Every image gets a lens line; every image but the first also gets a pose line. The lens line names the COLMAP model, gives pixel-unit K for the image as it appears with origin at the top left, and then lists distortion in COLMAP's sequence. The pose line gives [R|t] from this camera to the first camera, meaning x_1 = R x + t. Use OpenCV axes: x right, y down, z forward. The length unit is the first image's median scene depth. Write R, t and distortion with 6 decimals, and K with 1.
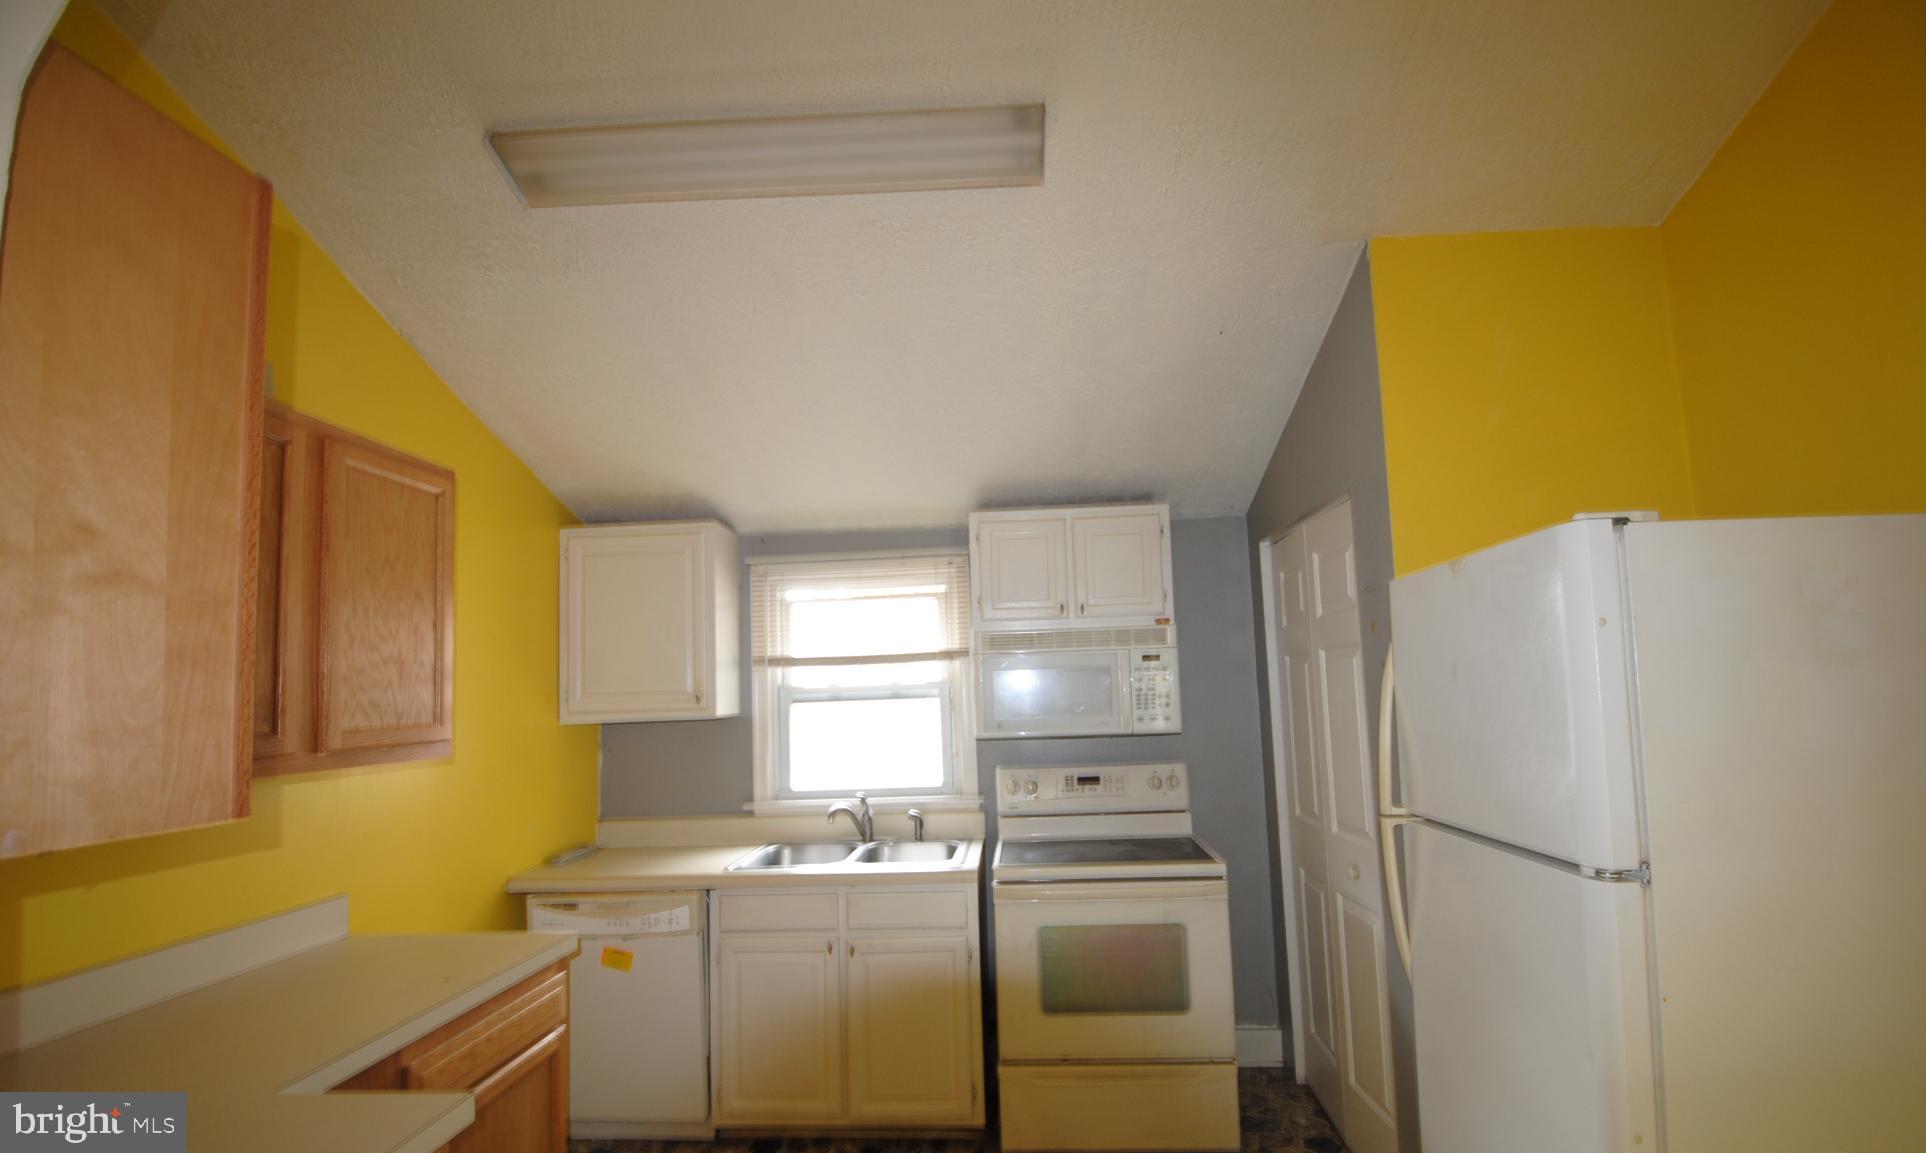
lens RADIAL K [[846.4, 0, 981.0], [0, 846.4, 624.0], [0, 0, 1]] dist [0.028874, -0.032929]
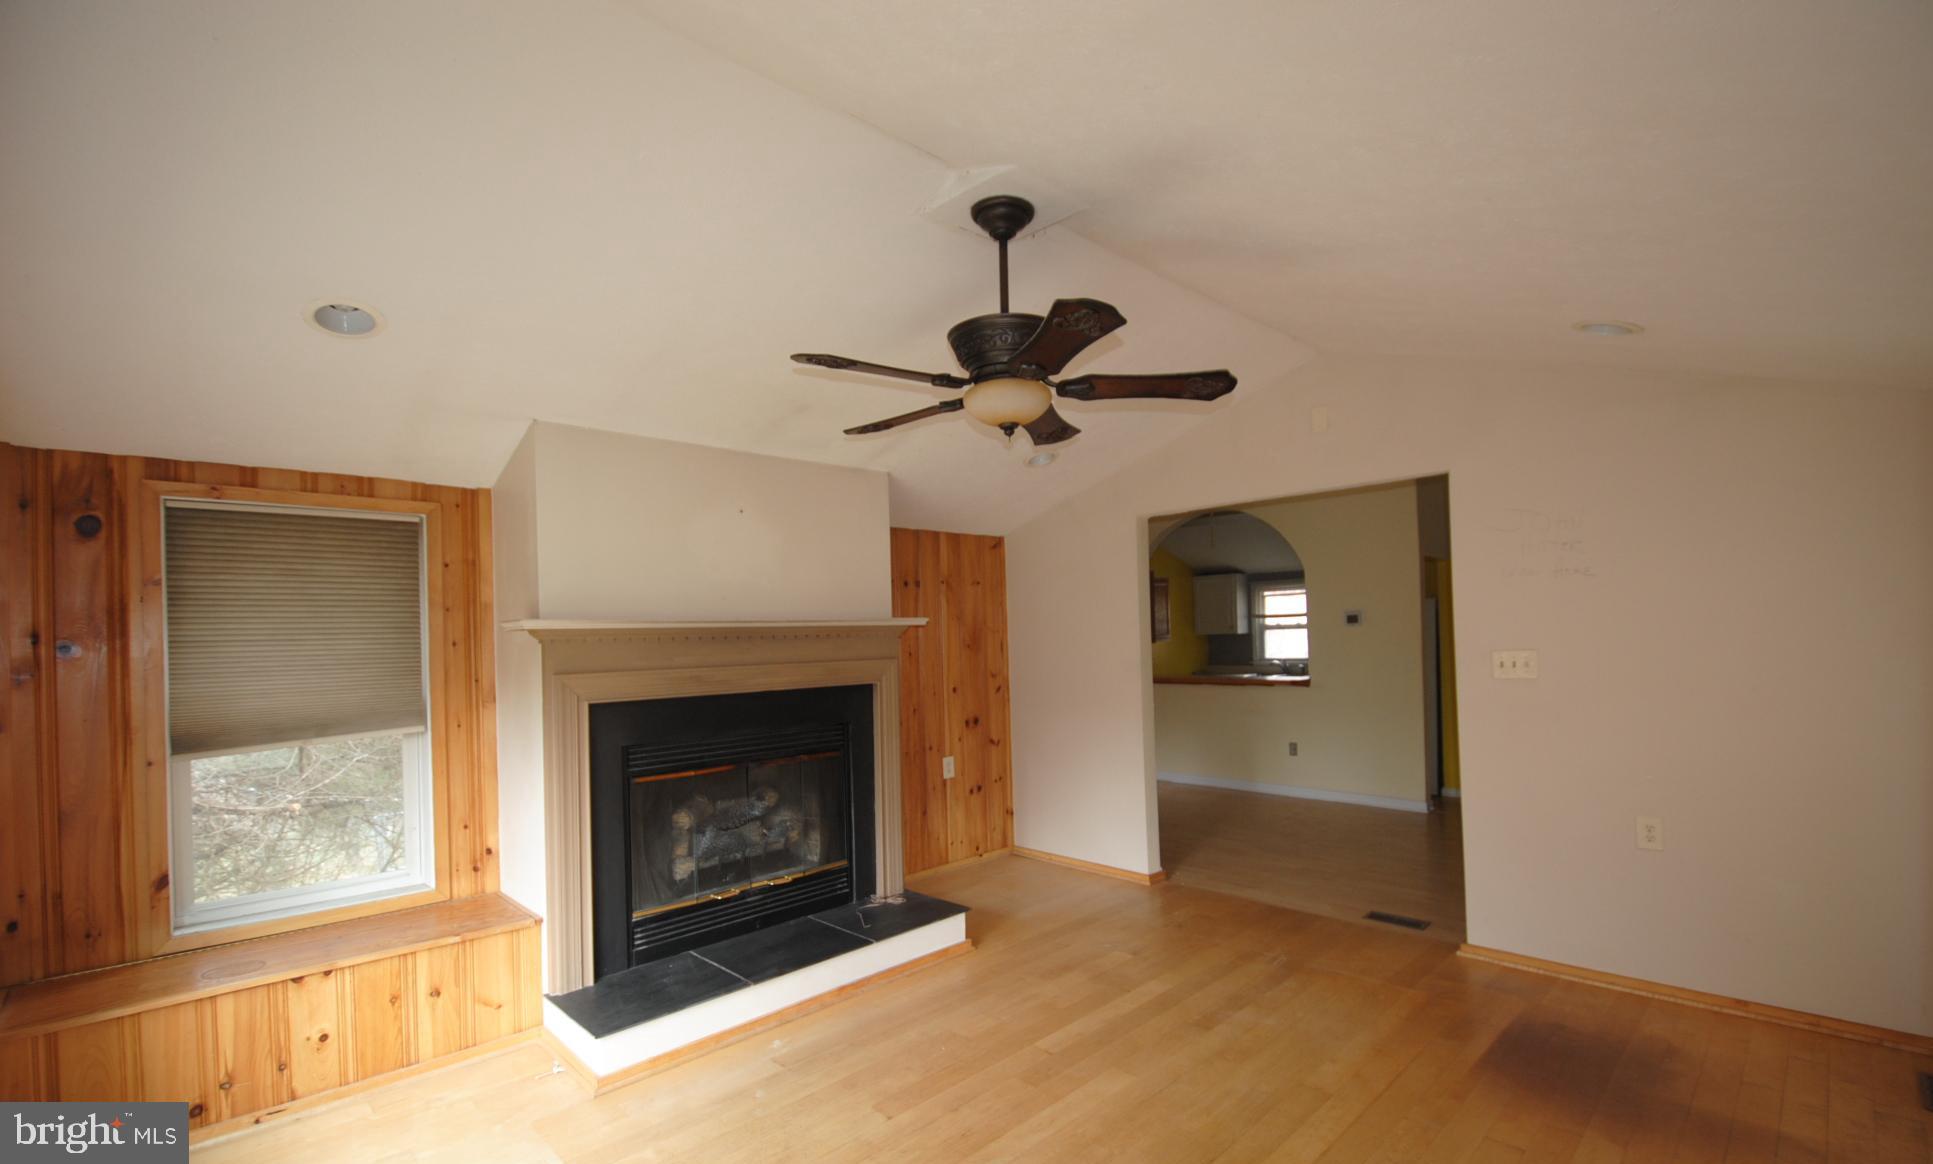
lens RADIAL K [[849.4, 0, 984.6], [0, 849.4, 629.7], [0, 0, 1]] dist [0.028874, -0.032929]
pose [[0.741701, 0.009391, -0.670665, 1.213658], [0.054613, 0.995736, 0.074341, -0.212395], [0.668504, -0.091766, 0.738025, -2.169293]]
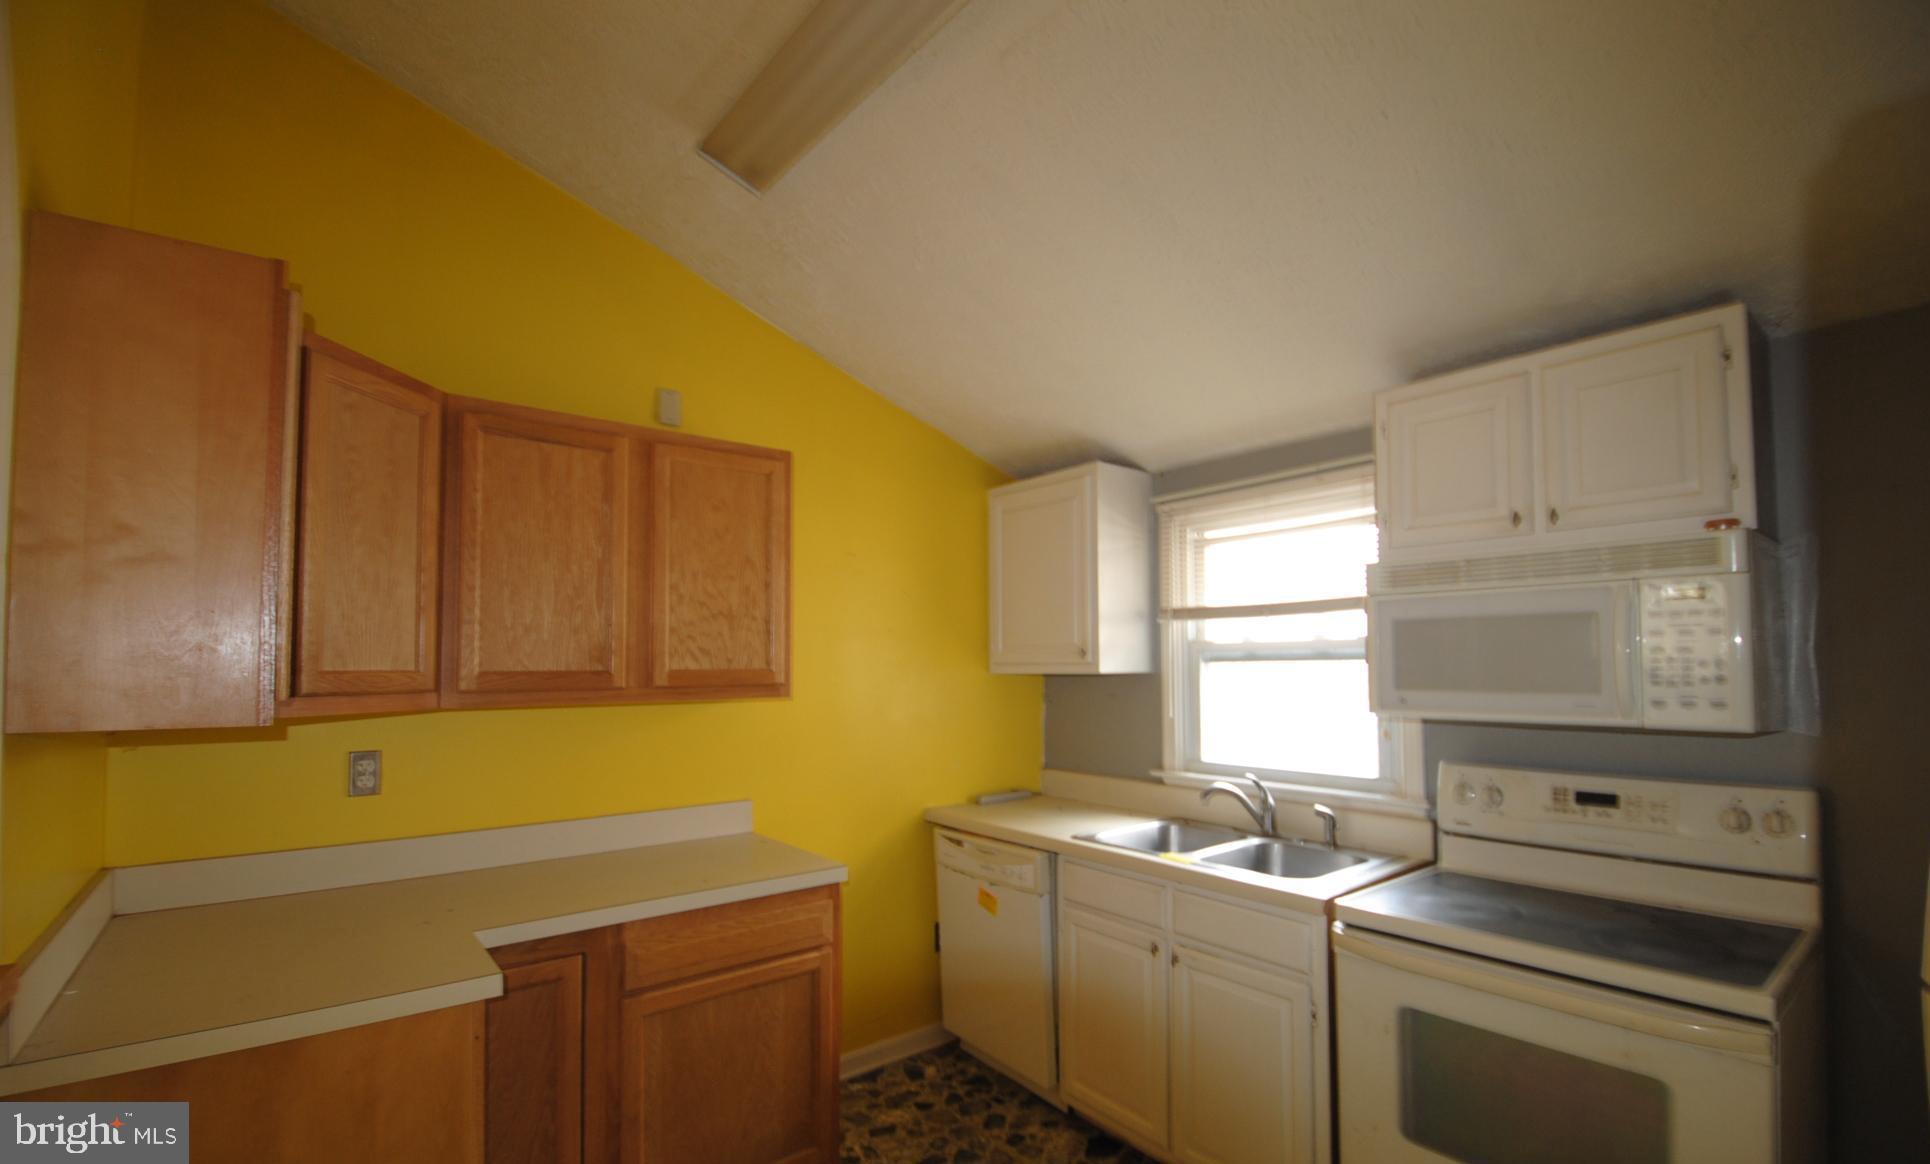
lens RADIAL K [[848.1, 0, 983.0], [0, 848.1, 629.6], [0, 0, 1]] dist [0.028874, -0.032929]
pose [[0.670567, -0.003147, -0.741842, 0.298695], [0.044174, 0.998386, 0.035695, 0.023149], [0.740533, -0.056705, 0.669624, 0.286233]]
